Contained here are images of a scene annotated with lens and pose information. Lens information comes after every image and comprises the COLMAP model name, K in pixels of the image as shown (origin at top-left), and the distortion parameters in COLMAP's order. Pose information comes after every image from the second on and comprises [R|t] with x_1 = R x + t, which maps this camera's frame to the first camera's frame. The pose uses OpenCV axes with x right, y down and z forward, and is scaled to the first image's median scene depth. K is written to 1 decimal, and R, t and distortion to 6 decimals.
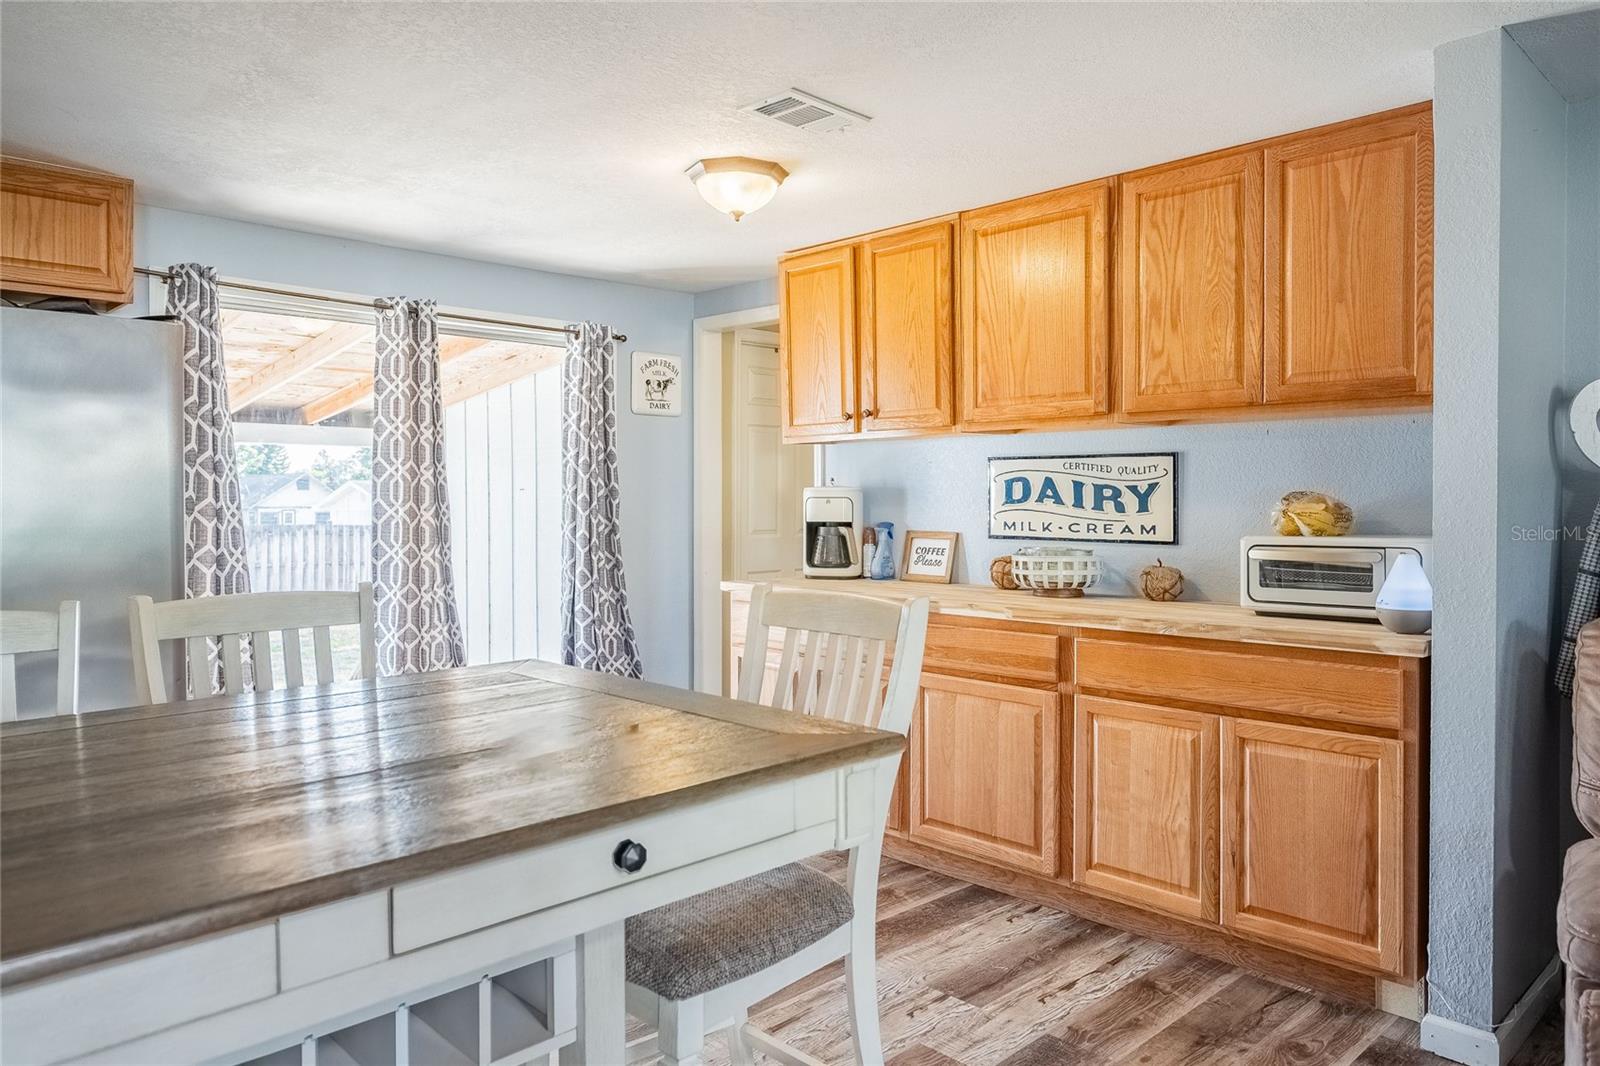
lens RADIAL K [[1070.3, 0, 795.6], [0, 1070.3, 512.2], [0, 0, 1]] dist [-0.004918, -0.000899]
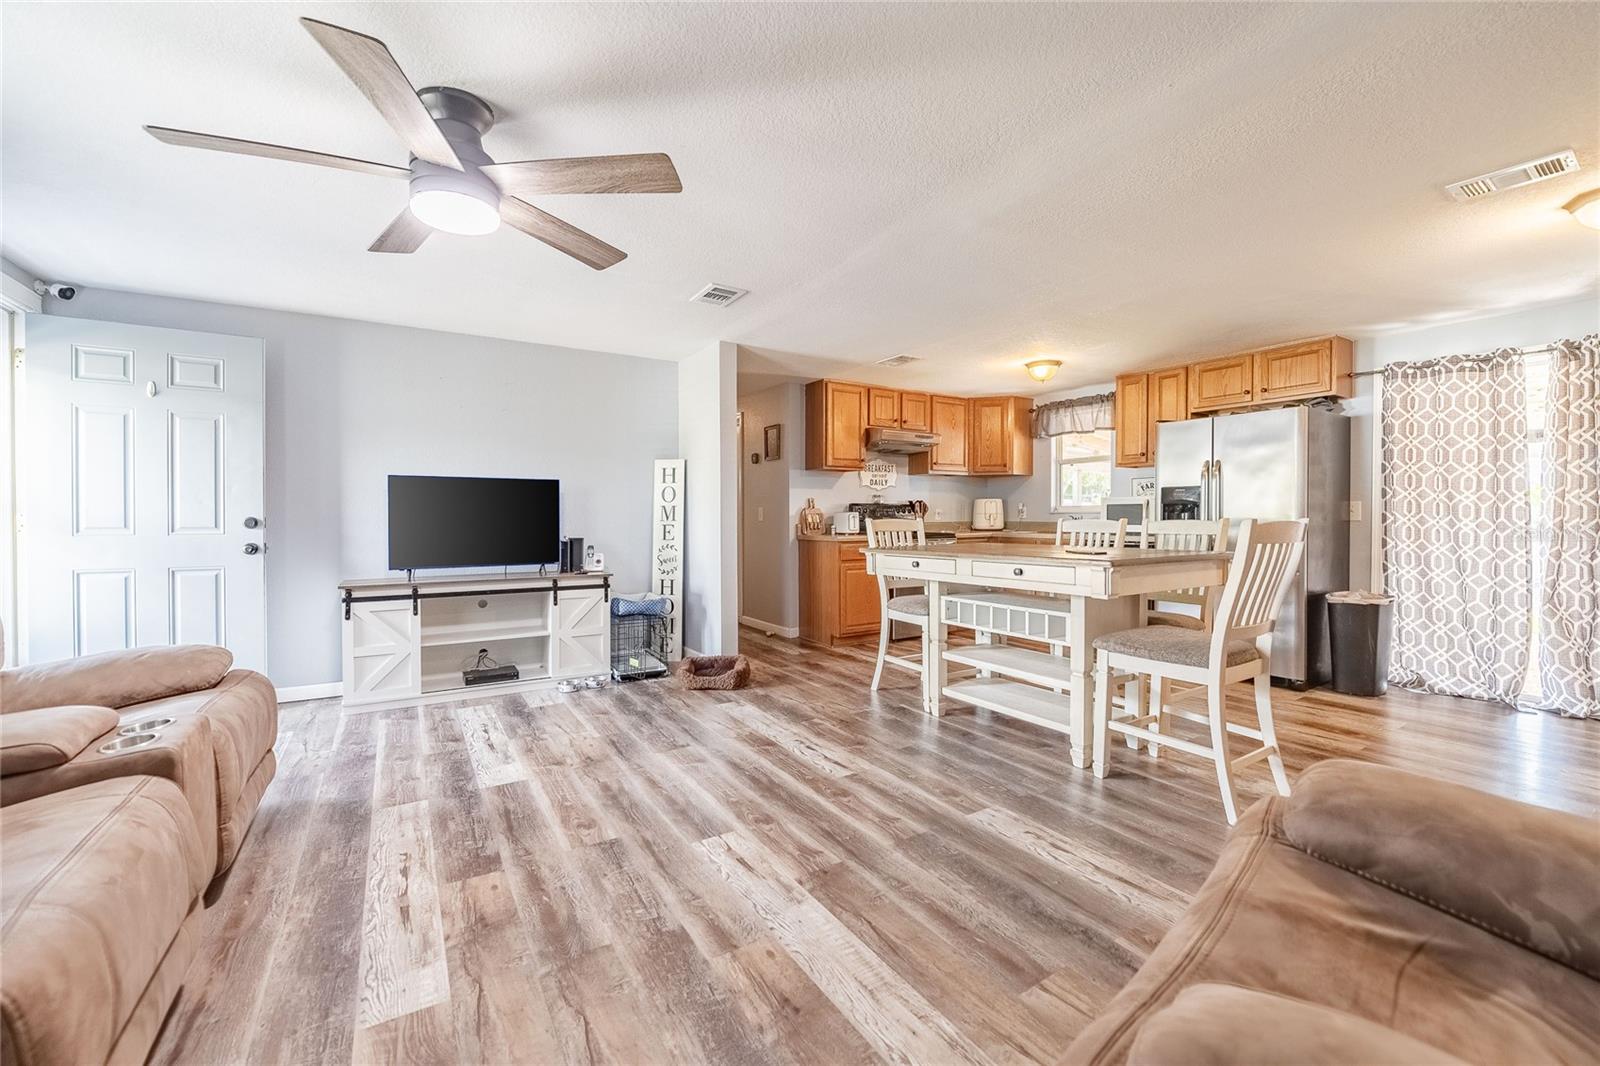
lens RADIAL K [[662.7, 0, 802.8], [0, 662.7, 521.9], [0, 0, 1]] dist [-0.001970, -0.000169]
pose [[-0.205117, 0.010143, -0.978685, 0.796234], [-0.012556, 0.999837, 0.012993, 0.042790], [0.978657, 0.014954, -0.204956, 0.253784]]
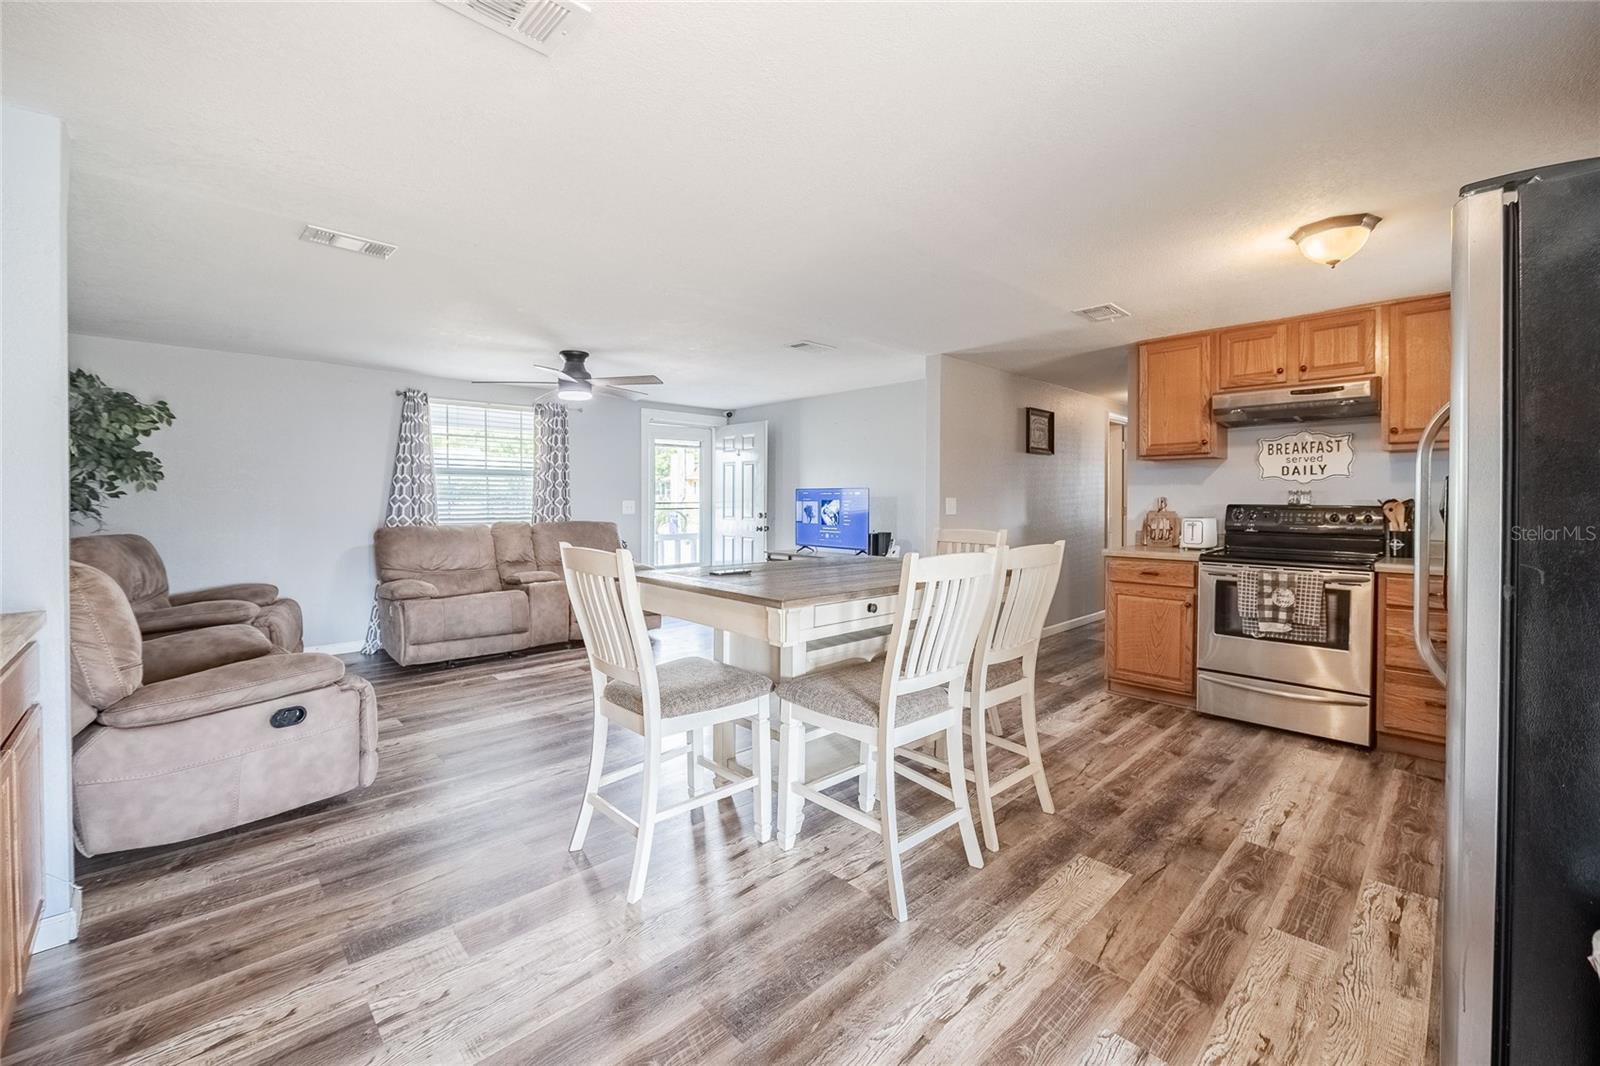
lens RADIAL K [[635.6, 0, 793.0], [0, 635.6, 537.8], [0, 0, 1]] dist [-0.002003, -0.000213]
pose [[-0.999919, -0.002769, 0.012431, -0.171715], [-0.001842, 0.997260, 0.073952, -0.008266], [-0.012602, 0.073923, -0.997184, 1.164454]]
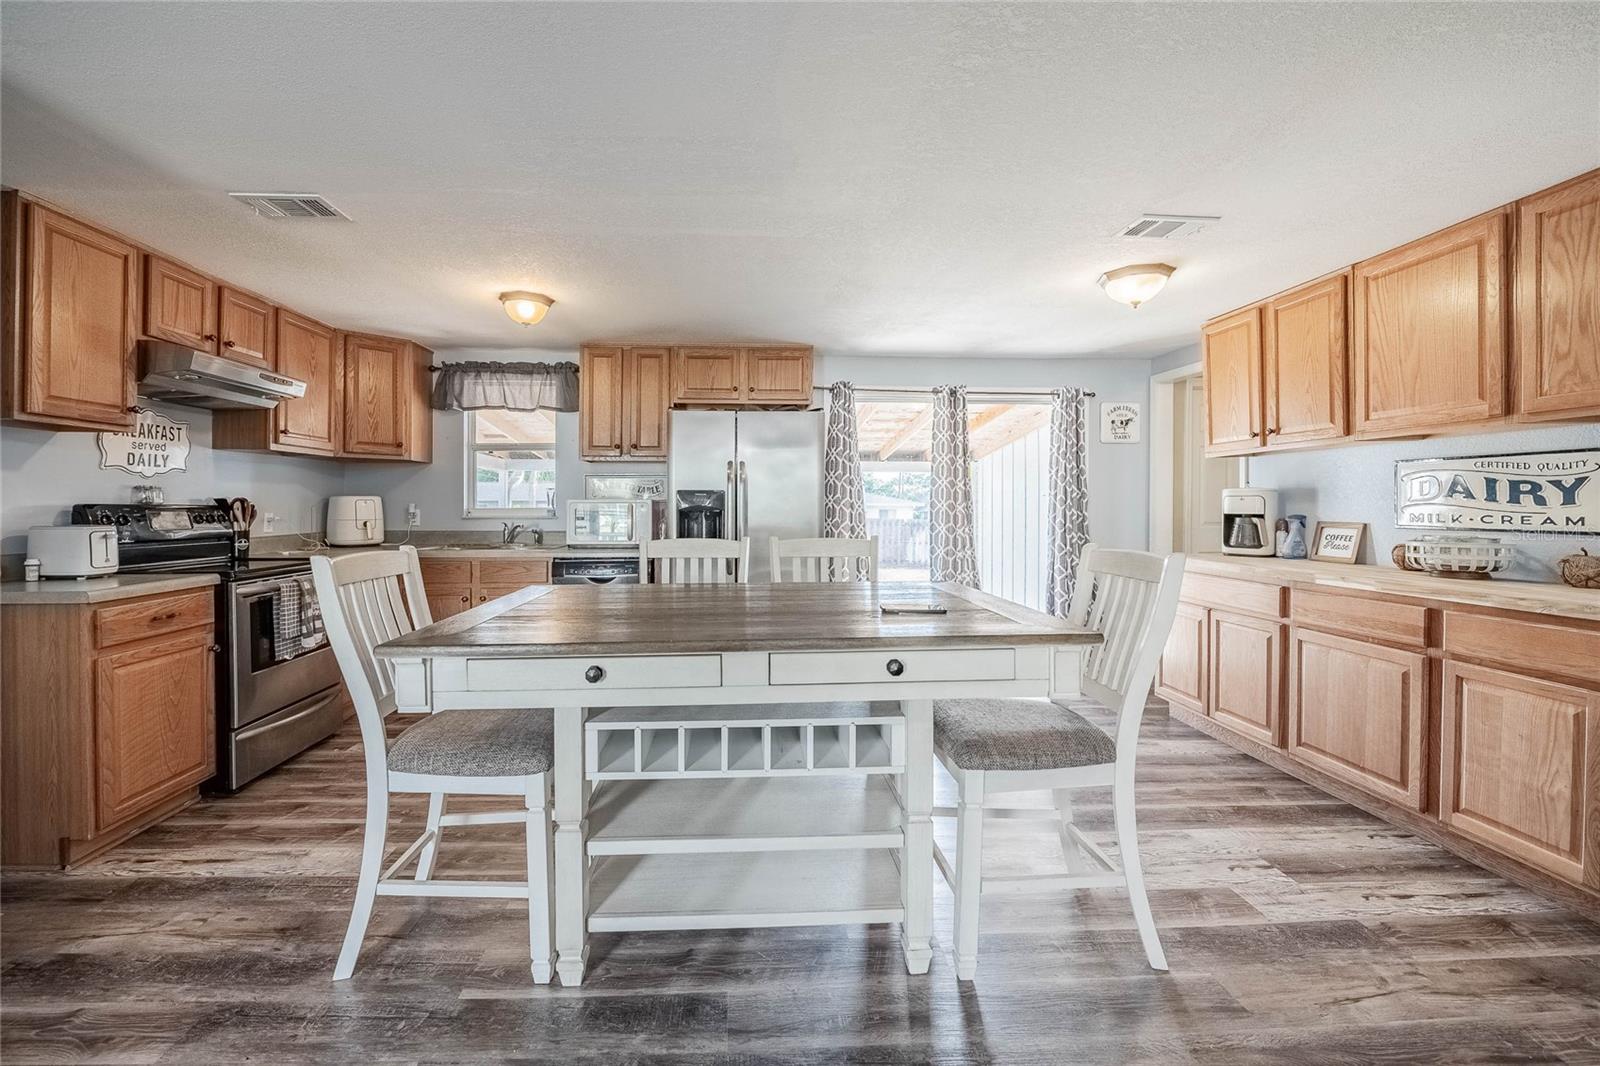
lens RADIAL K [[653.2, 0, 771.5], [0, 653.2, 506.9], [0, 0, 1]] dist [-0.013899, -0.000003]
pose [[0.750432, 0.001822, -0.660945, 0.156527], [-0.010055, 0.999912, -0.008660, 0.016426], [0.660871, 0.013145, 0.750385, -0.008259]]
